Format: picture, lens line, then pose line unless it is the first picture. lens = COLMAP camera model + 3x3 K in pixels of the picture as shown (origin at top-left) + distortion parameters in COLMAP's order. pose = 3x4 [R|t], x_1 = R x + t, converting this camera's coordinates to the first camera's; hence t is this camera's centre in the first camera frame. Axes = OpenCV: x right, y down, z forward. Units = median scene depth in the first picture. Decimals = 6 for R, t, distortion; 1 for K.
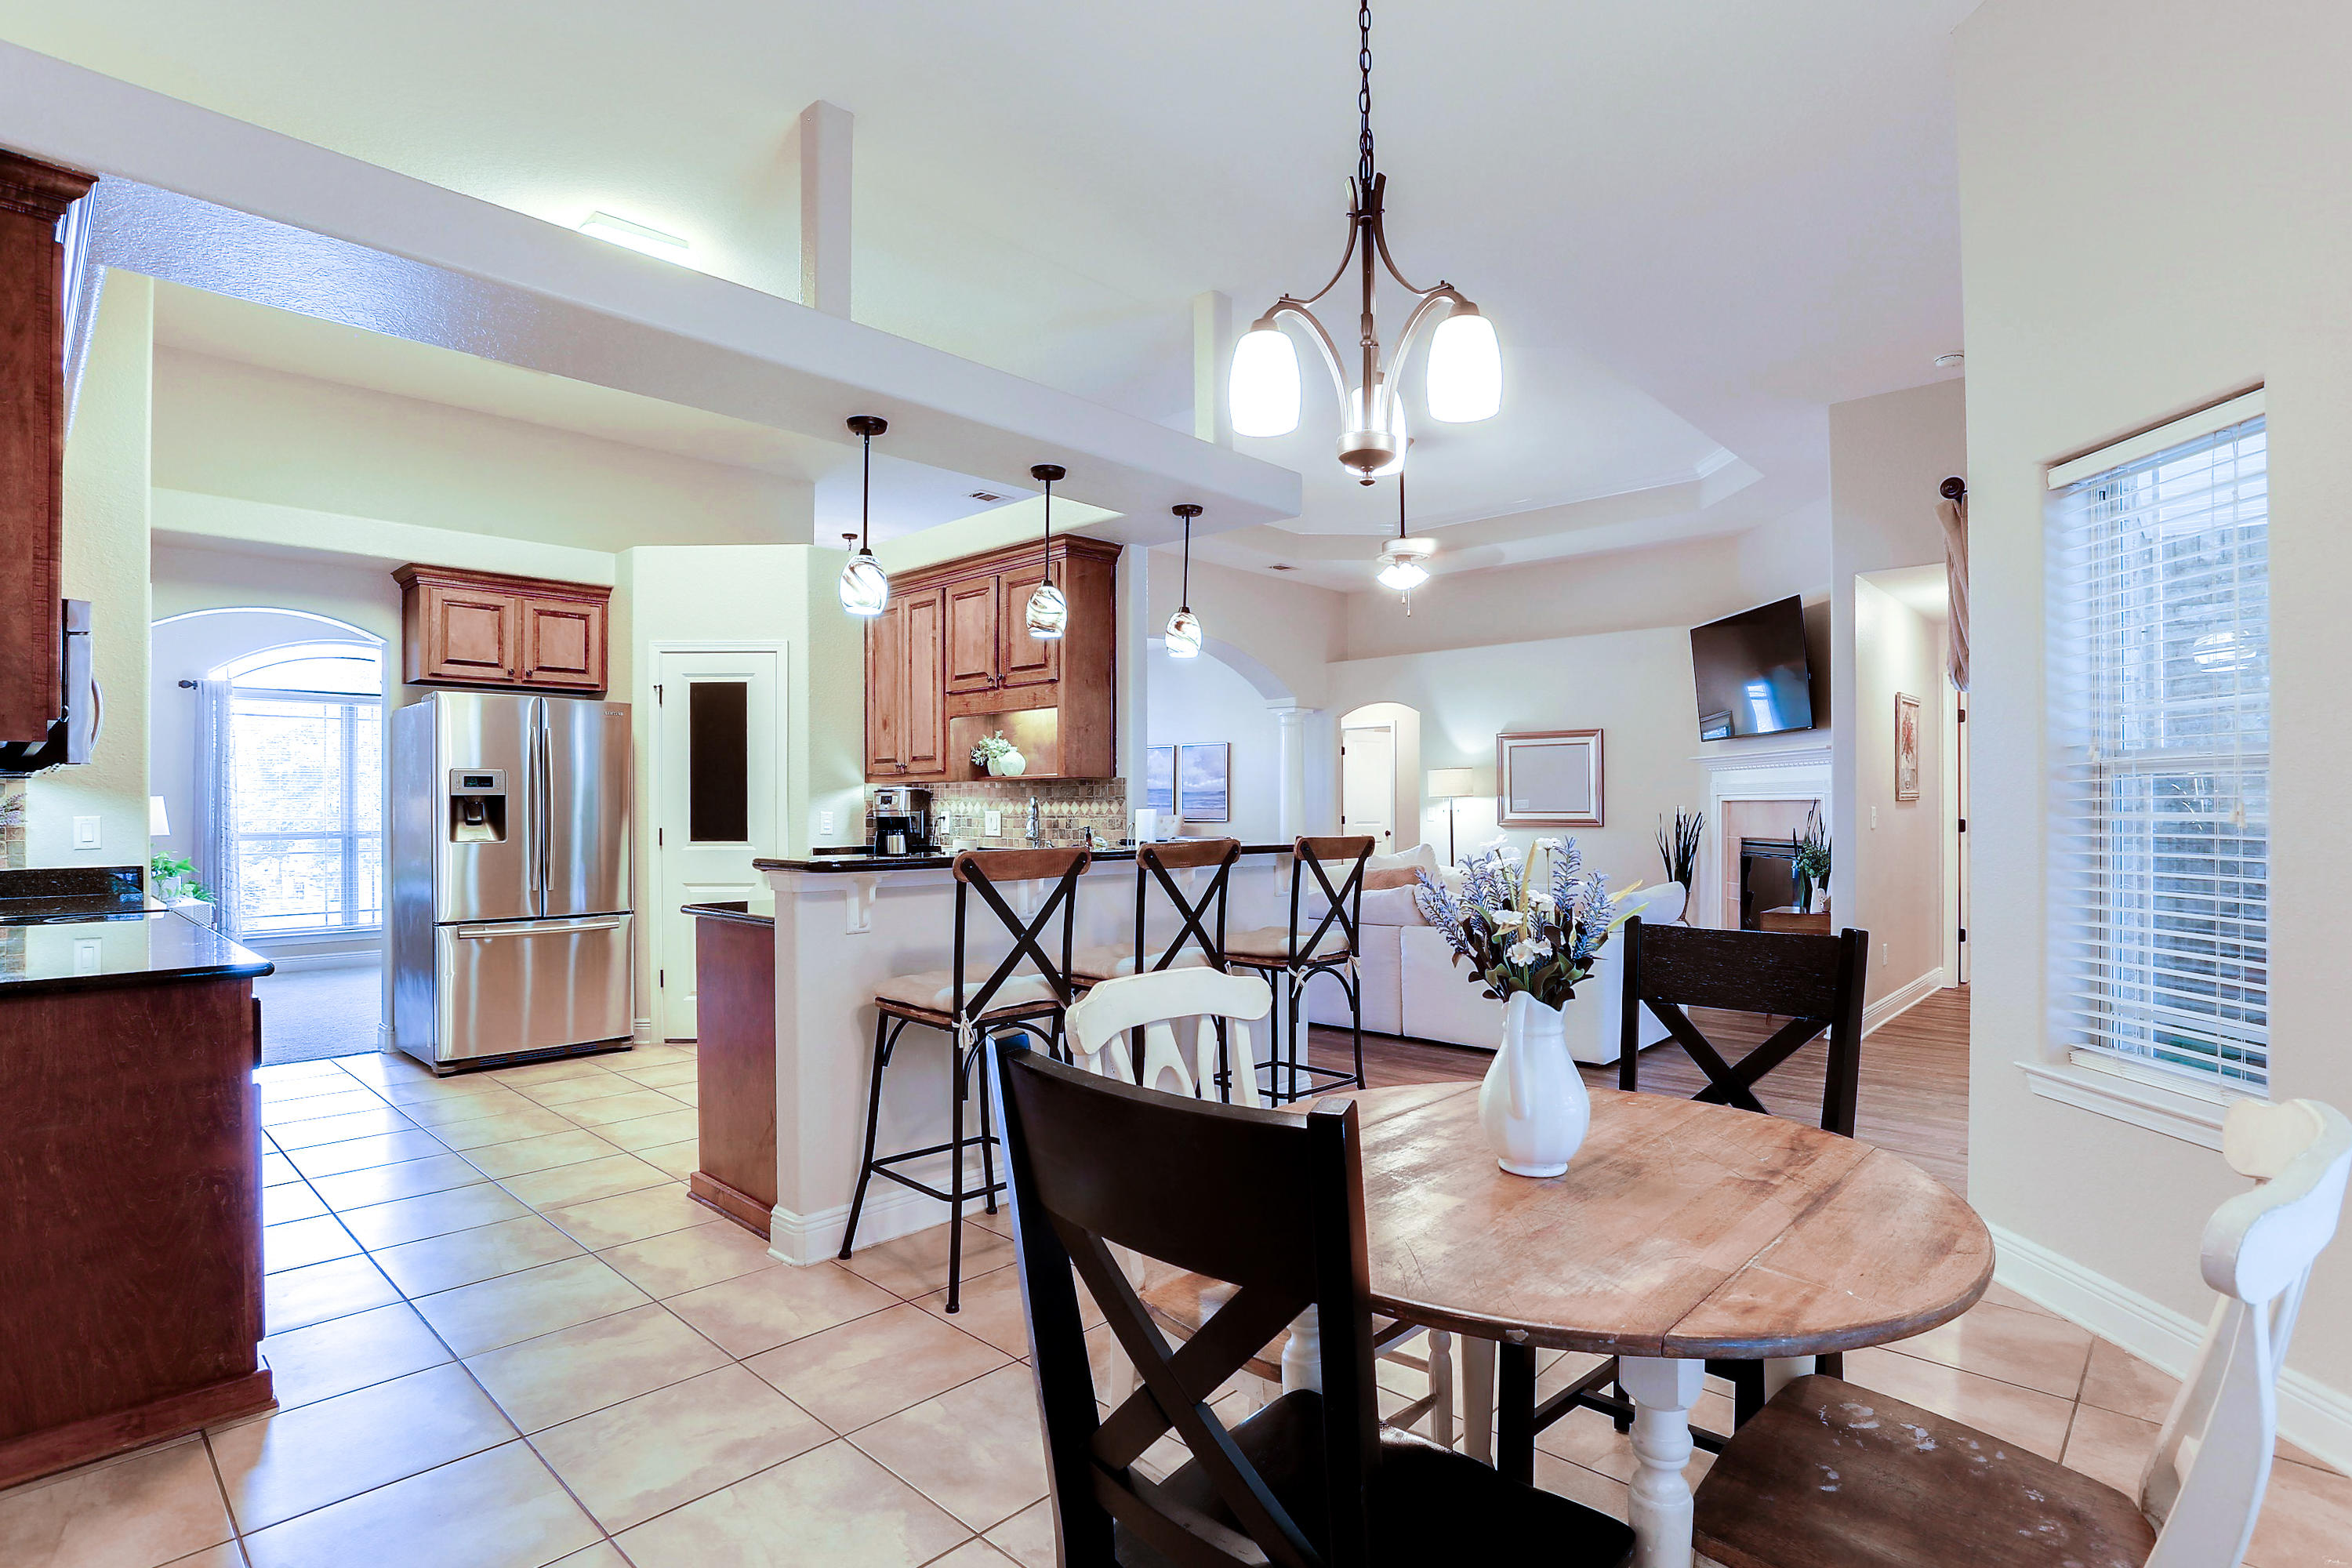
lens RADIAL K [[1151.9, 0, 1137.8], [0, 1151.9, 814.4], [0, 0, 1]] dist [-0.043282, 0.021067]
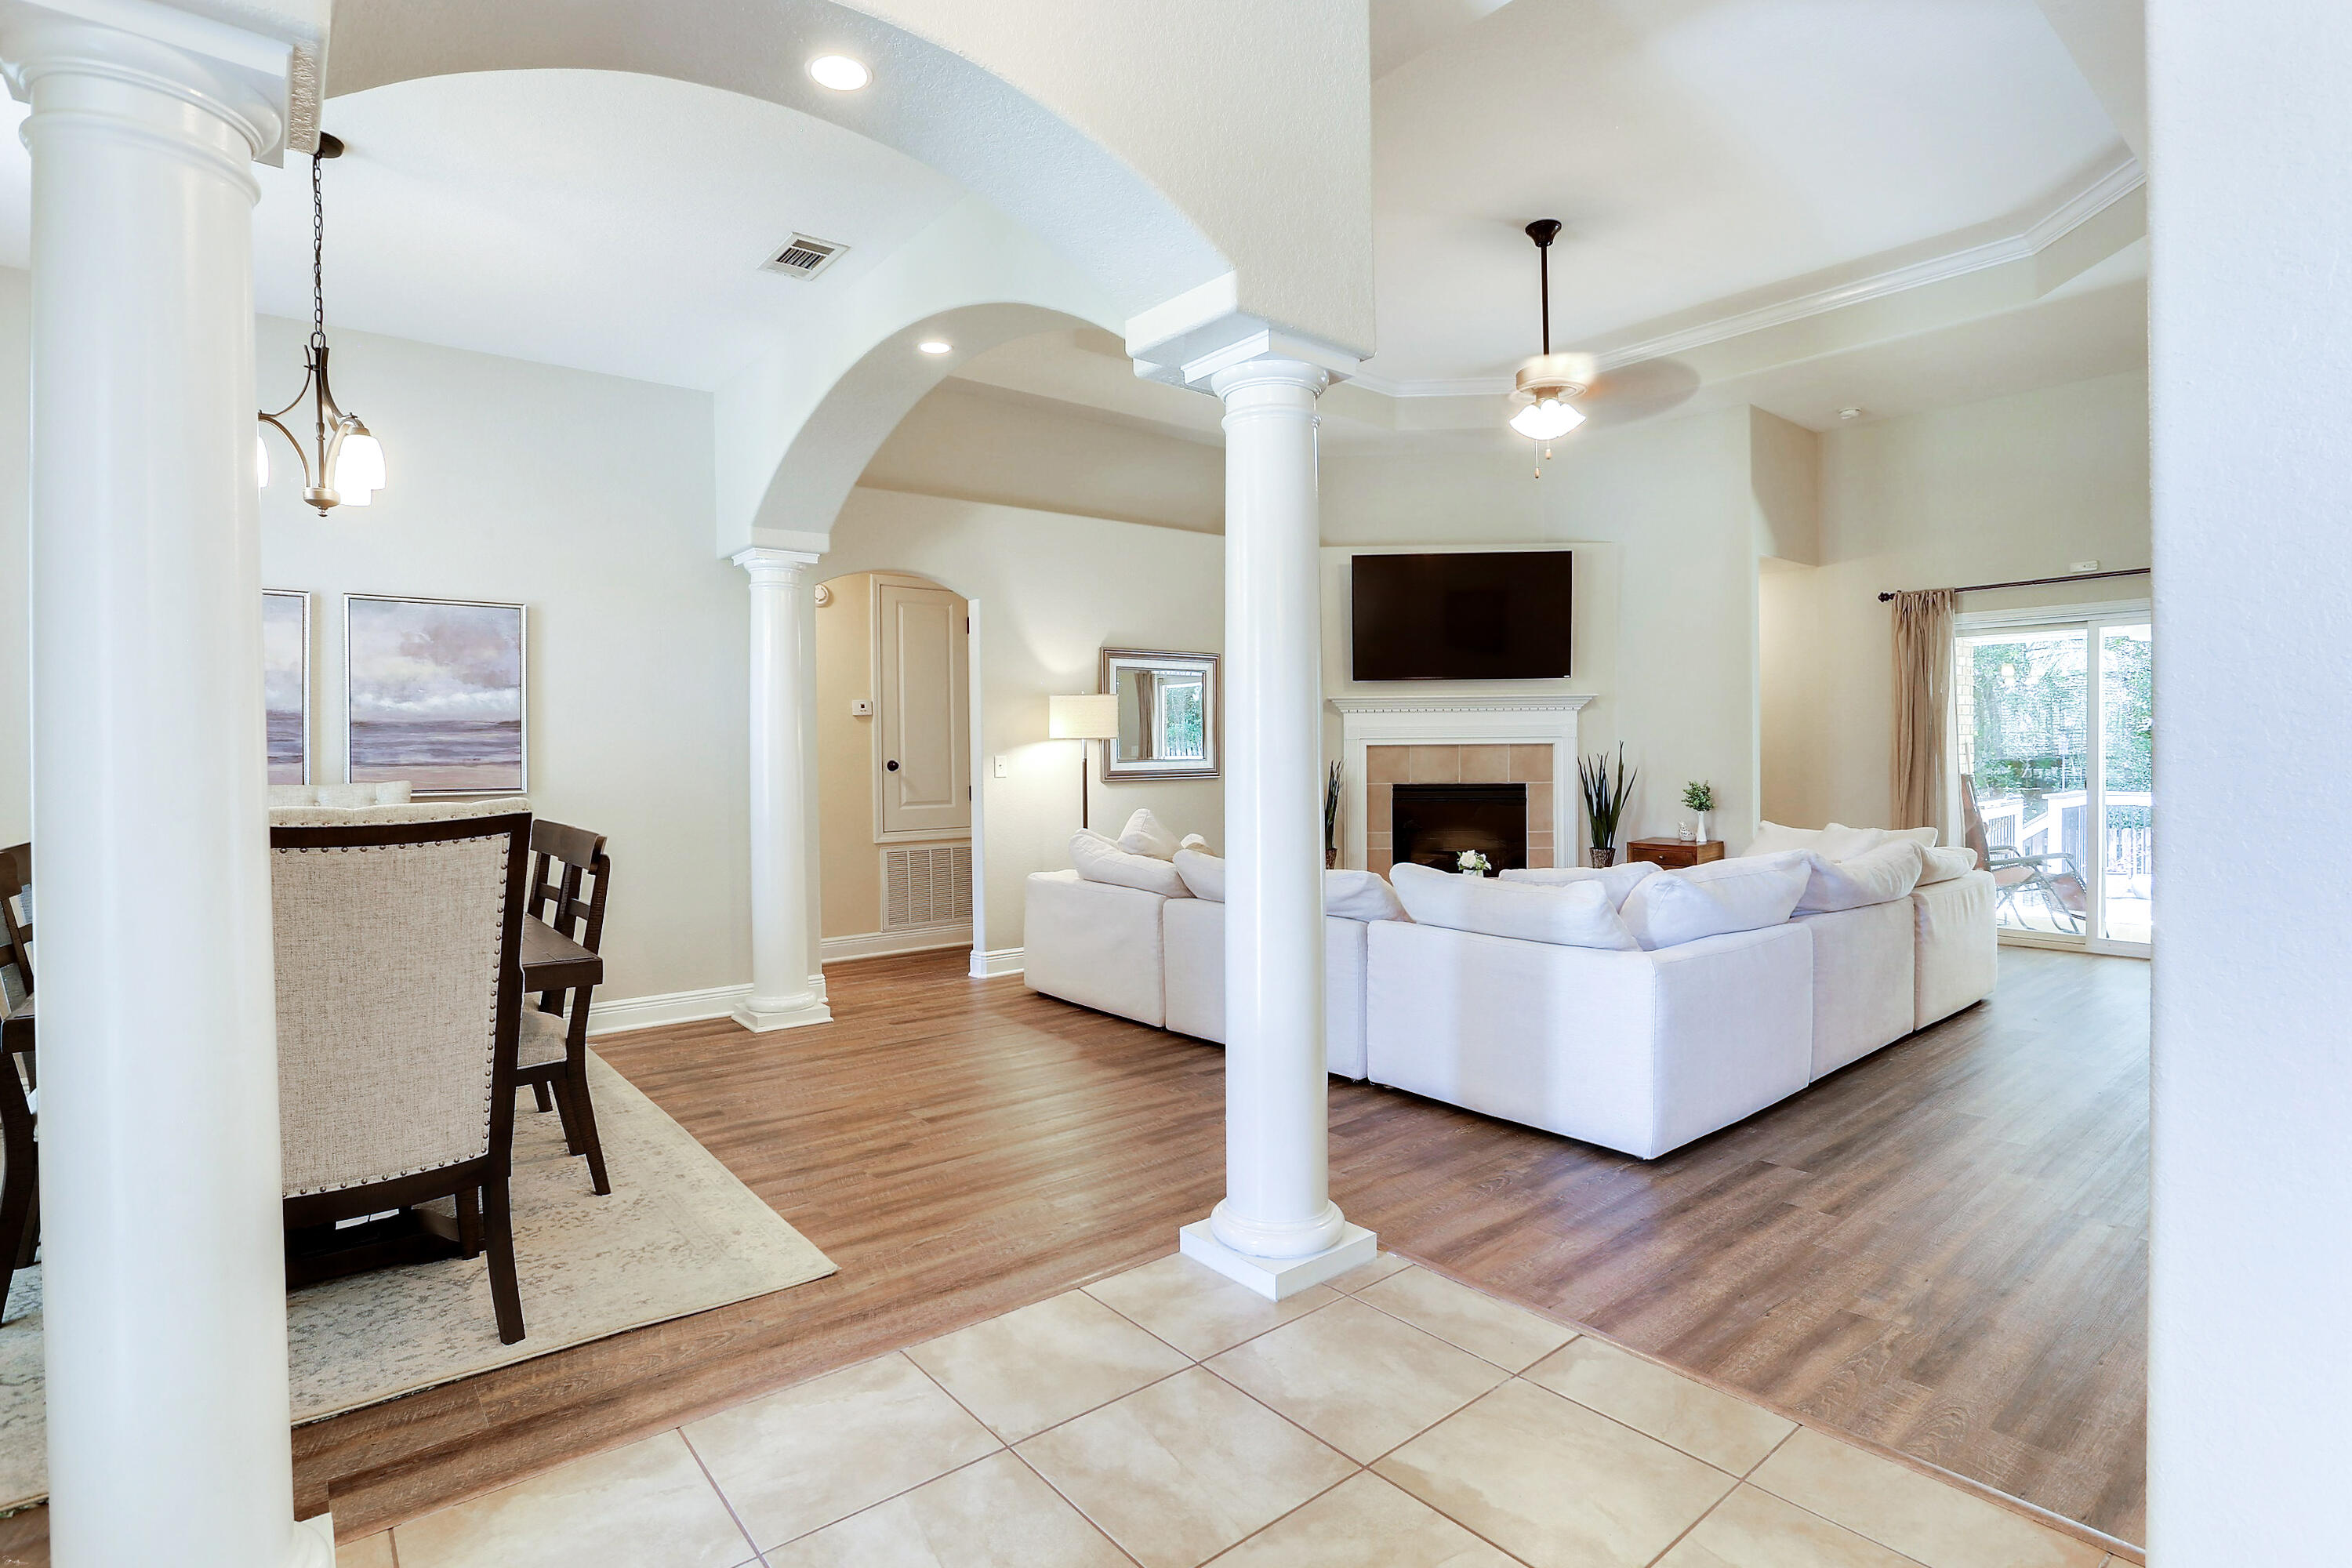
lens RADIAL K [[1147.7, 0, 1179.4], [0, 1147.7, 747.4], [0, 0, 1]] dist [-0.063797, 0.027243]
pose [[0.107130, 0.005058, 0.994232, -0.639547], [0.016664, 0.999837, -0.006882, -0.008883], [-0.994105, 0.017305, 0.107028, 1.526900]]
